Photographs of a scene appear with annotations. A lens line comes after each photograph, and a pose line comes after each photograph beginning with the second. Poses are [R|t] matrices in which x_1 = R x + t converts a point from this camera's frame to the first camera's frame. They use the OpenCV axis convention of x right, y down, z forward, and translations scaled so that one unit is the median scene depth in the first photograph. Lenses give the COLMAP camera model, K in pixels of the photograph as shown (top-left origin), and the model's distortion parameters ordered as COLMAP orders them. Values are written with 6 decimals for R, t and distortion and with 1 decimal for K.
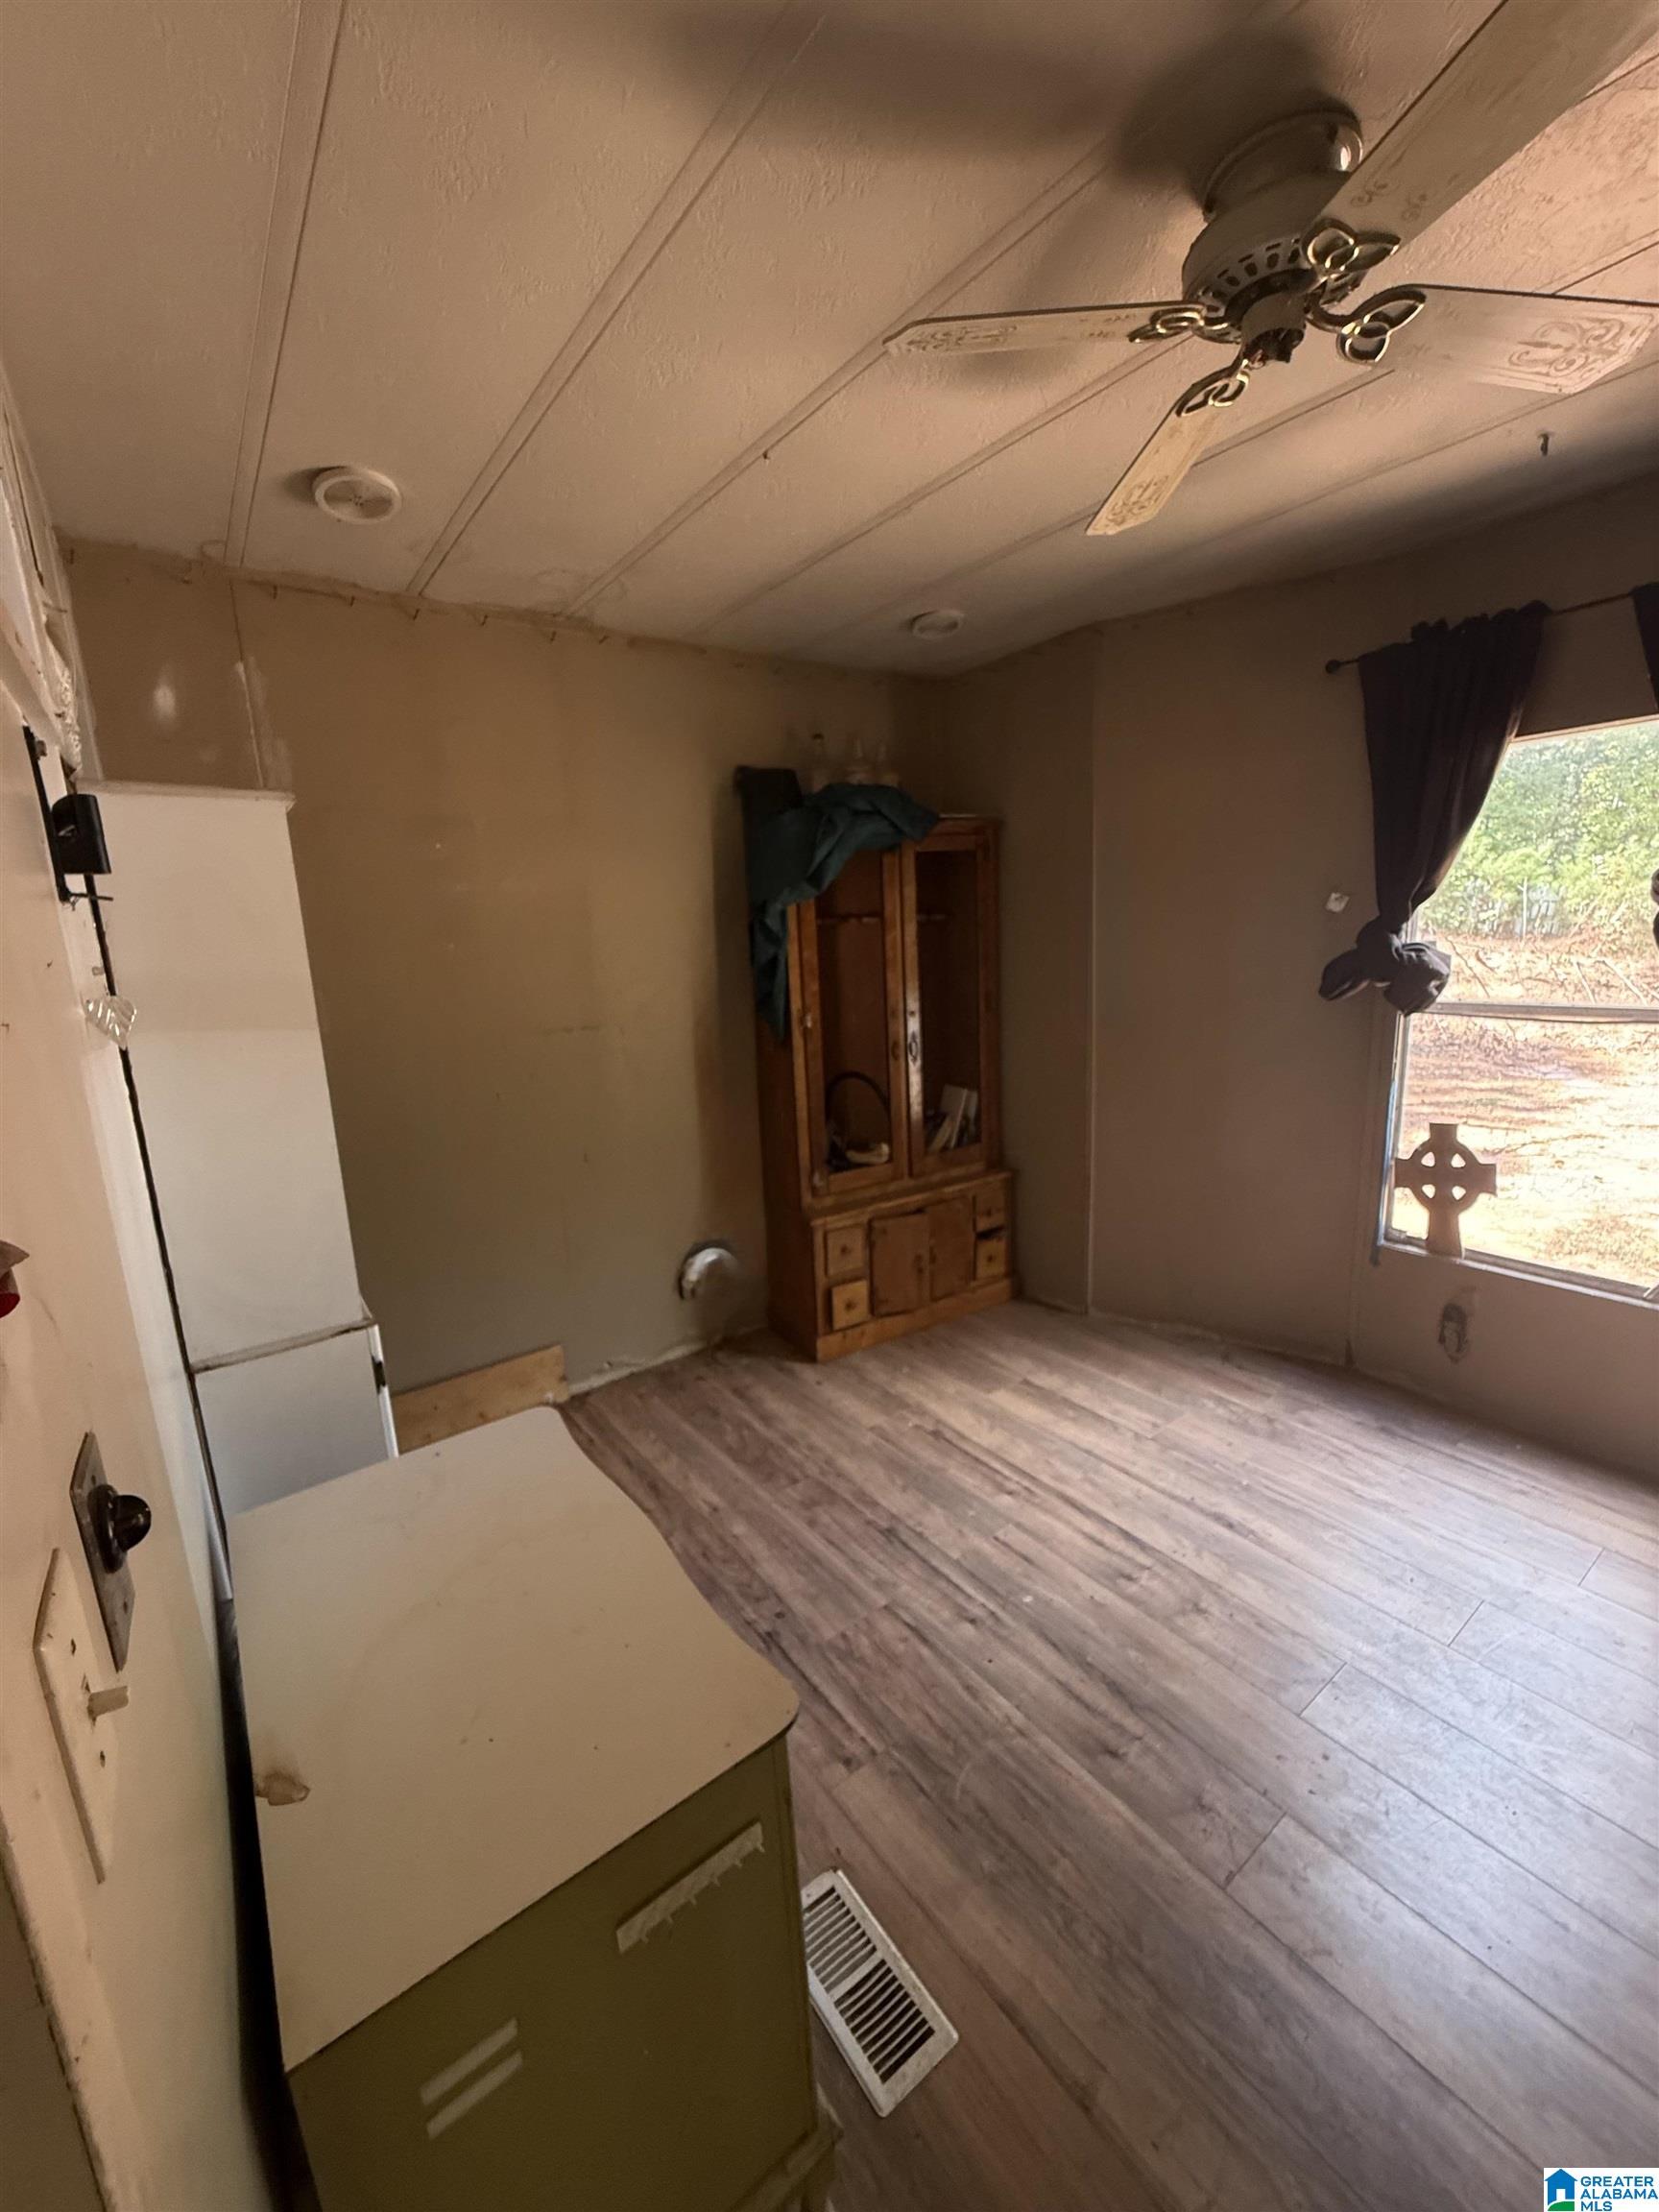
lens RADIAL K [[876.6, 0, 829.5], [0, 876.6, 1106.0], [0, 0, 1]] dist [0.002402, -0.000237]
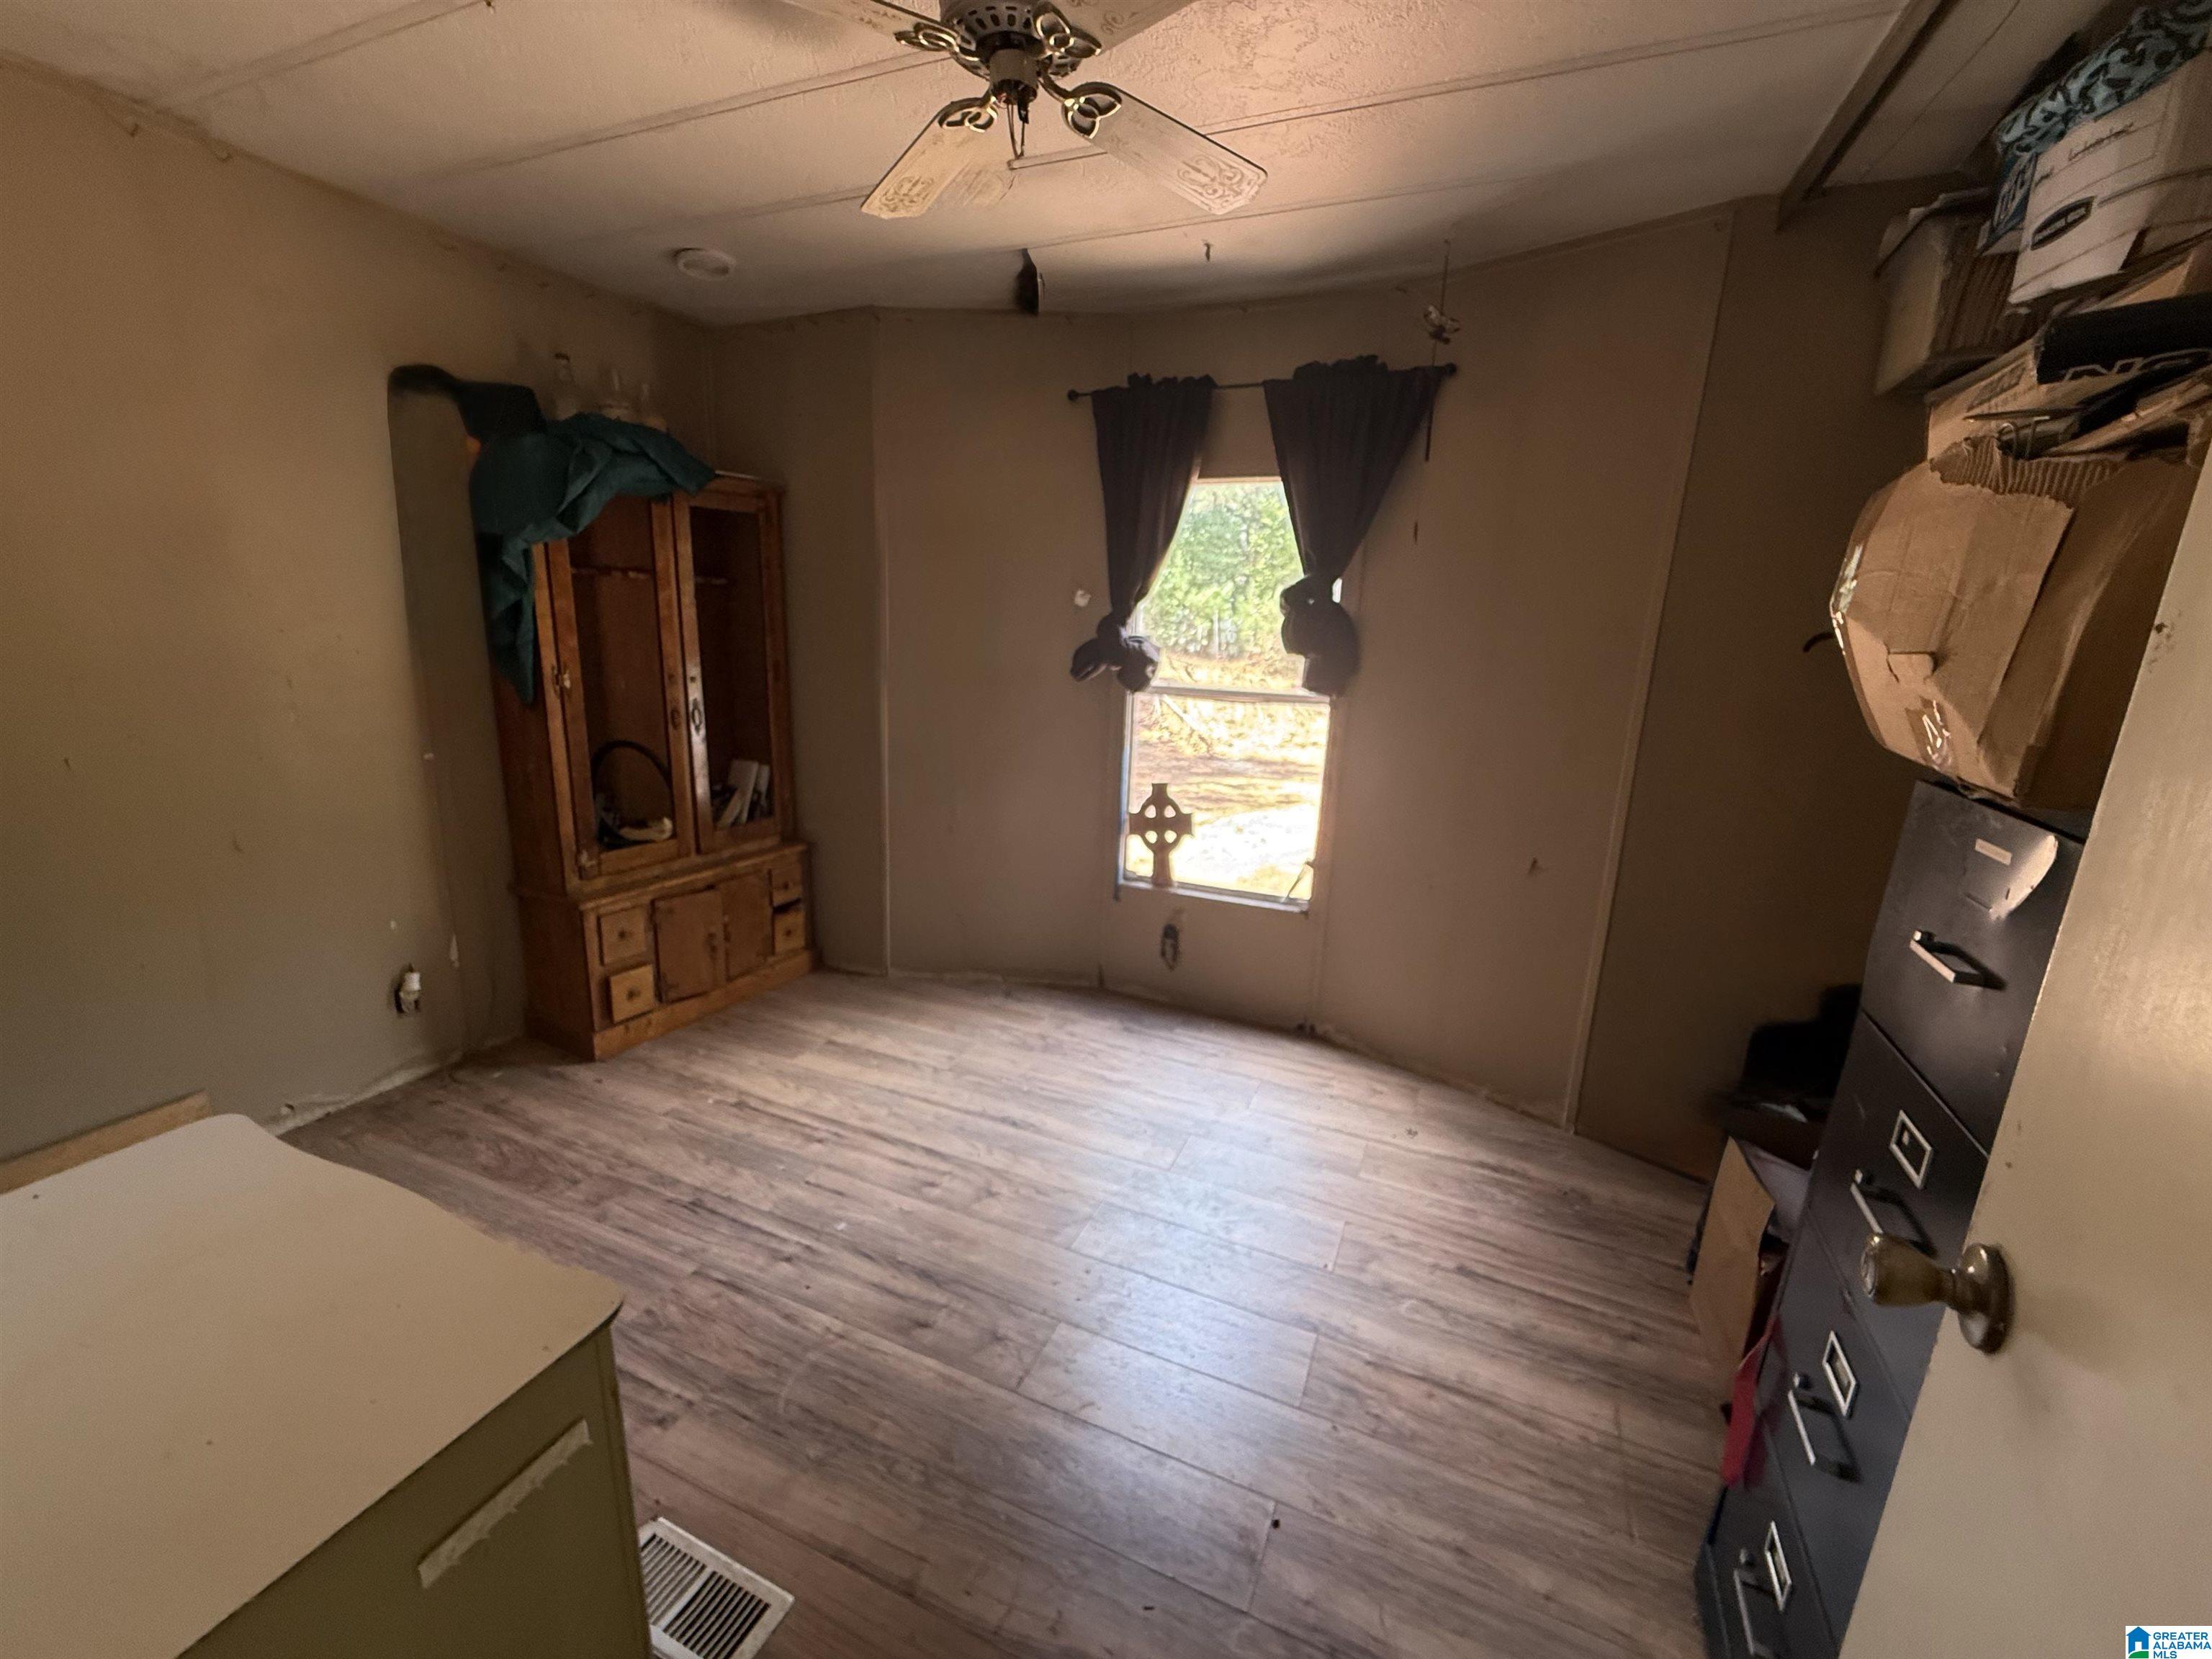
lens RADIAL K [[876.6, 0, 1095.0], [0, 876.6, 823.6], [0, 0, 1]] dist [0.002402, -0.000237]
pose [[0.863276, -0.039186, 0.503209, -0.015591], [0.026359, 0.999121, 0.032584, 0.035613], [-0.504044, -0.014865, 0.863550, -0.039668]]
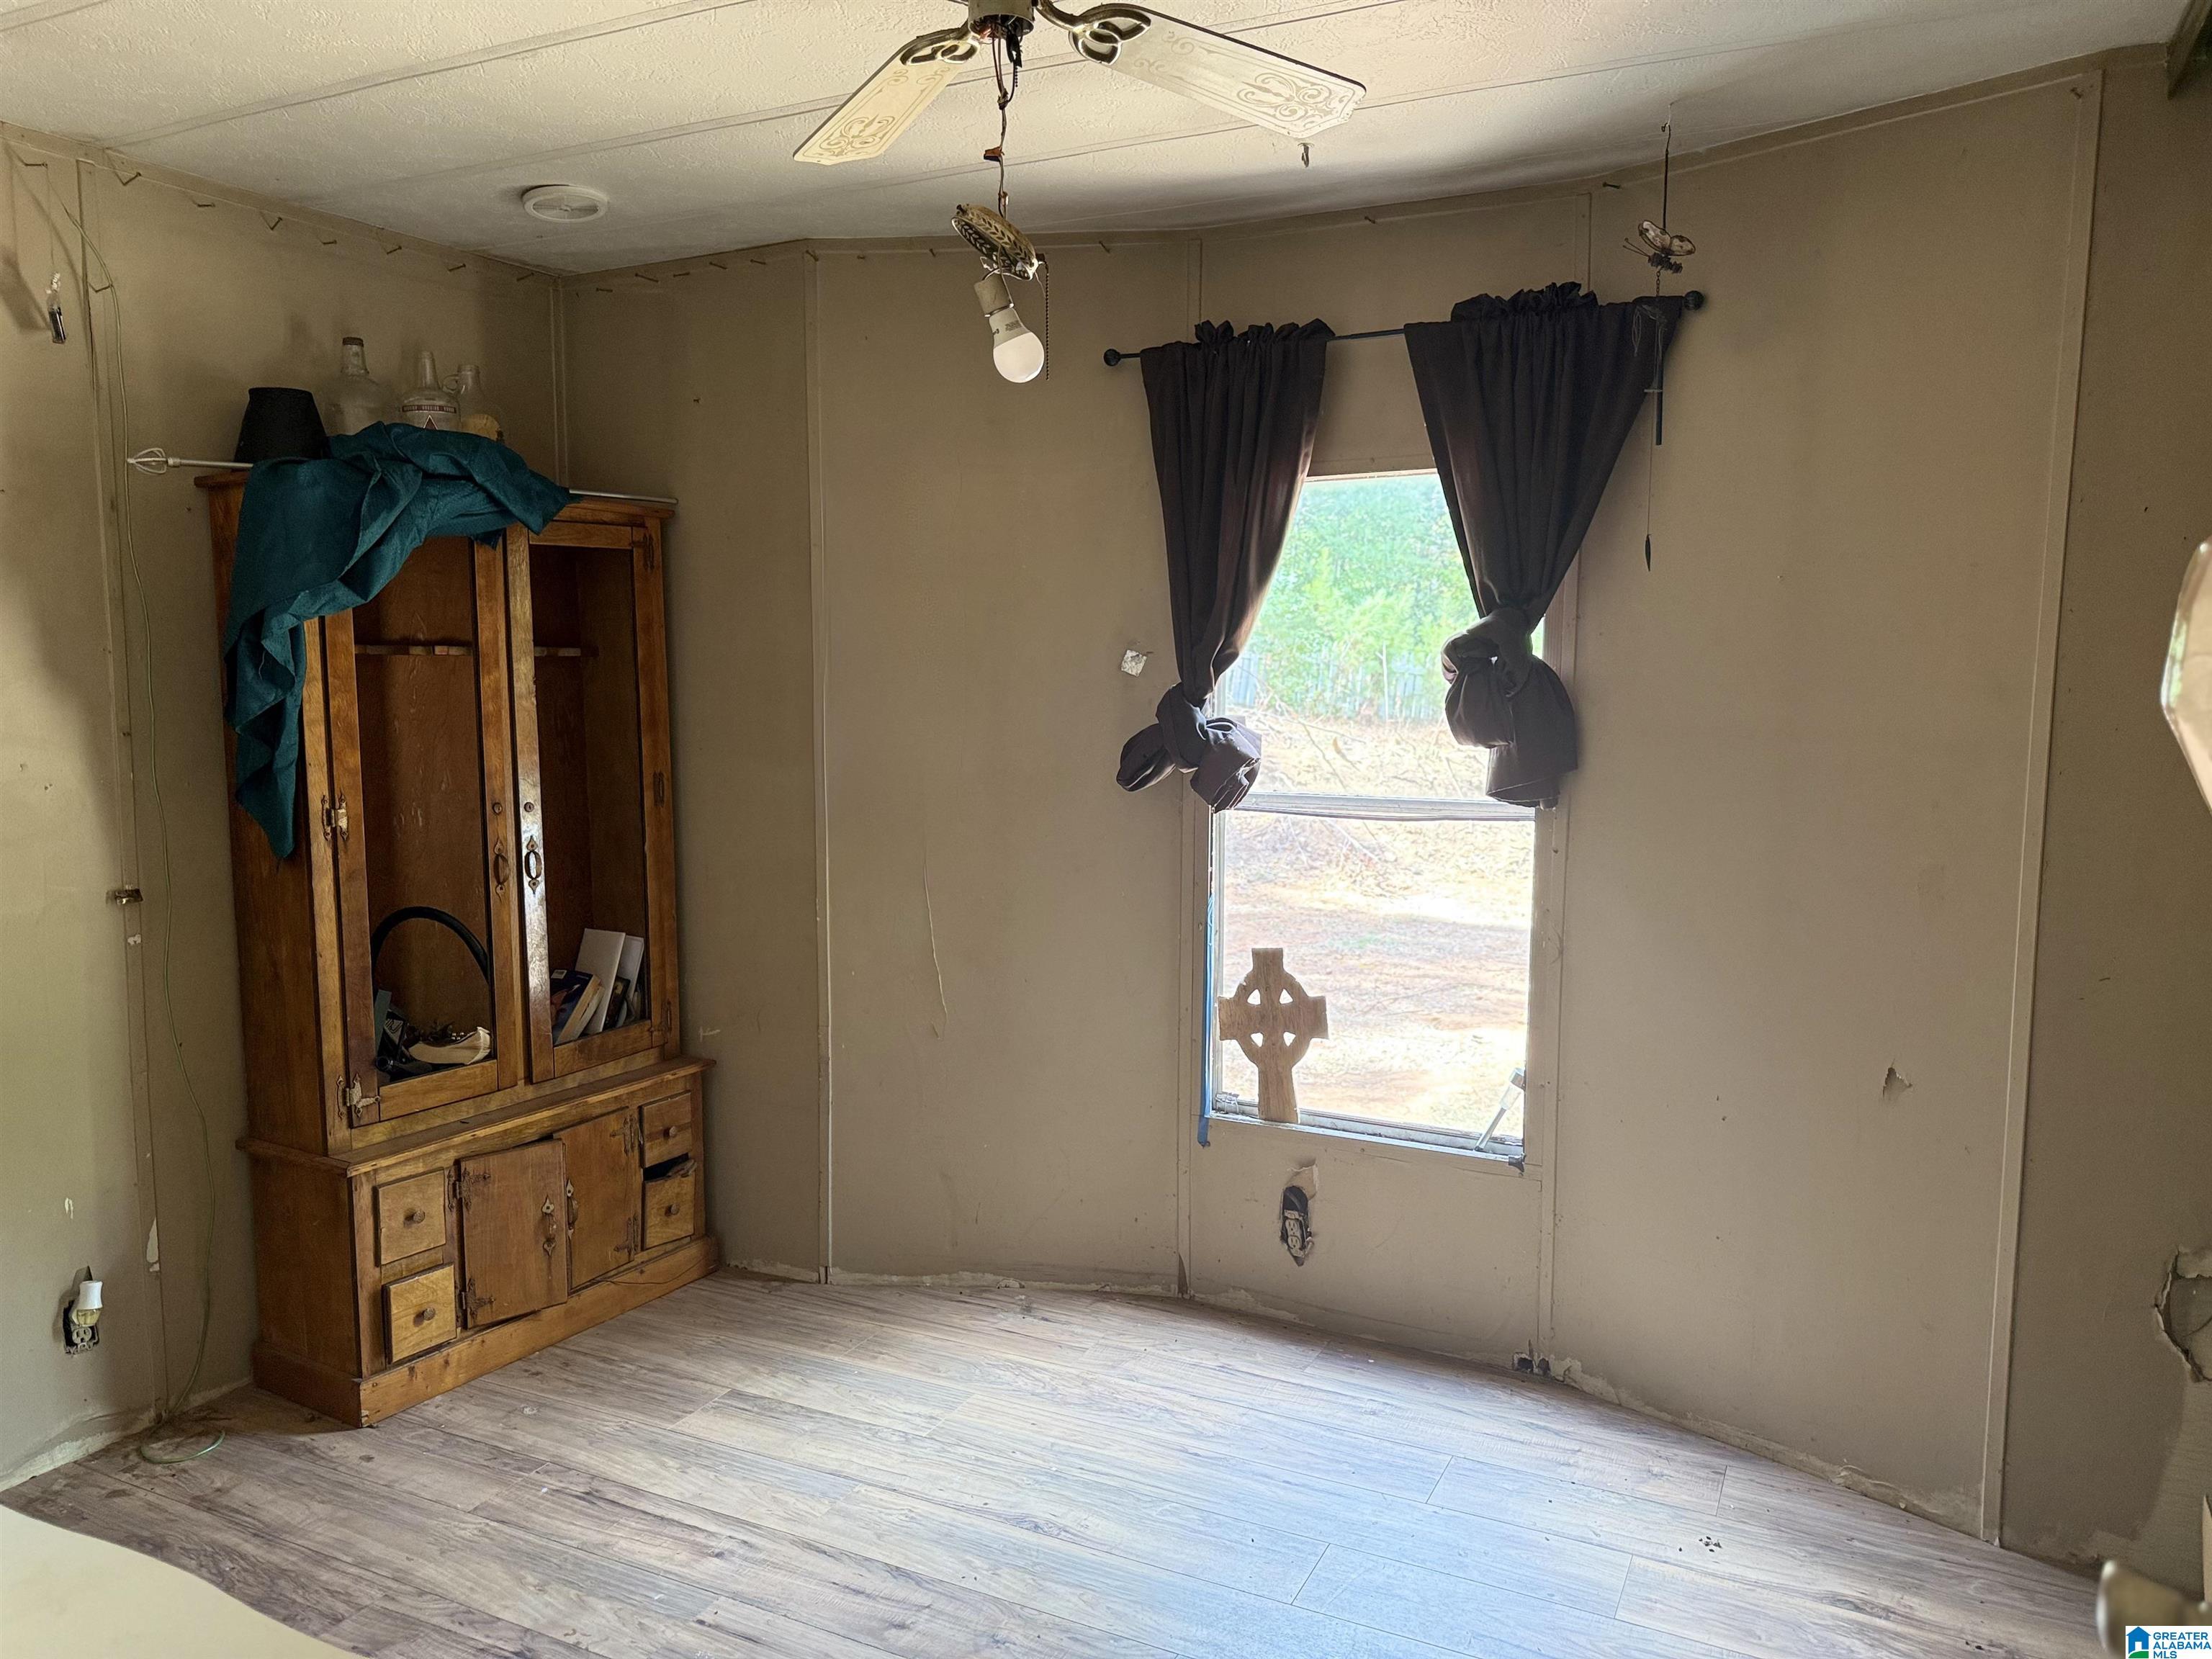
lens RADIAL K [[1519.0, 0, 1097.5], [0, 1519.0, 830.4], [0, 0, 1]] dist [0.051679, -0.069386]
pose [[0.890187, -0.002031, 0.455590, -0.043859], [0.048587, 0.994710, -0.090501, 0.028764], [-0.452997, 0.102699, 0.885577, -0.127943]]
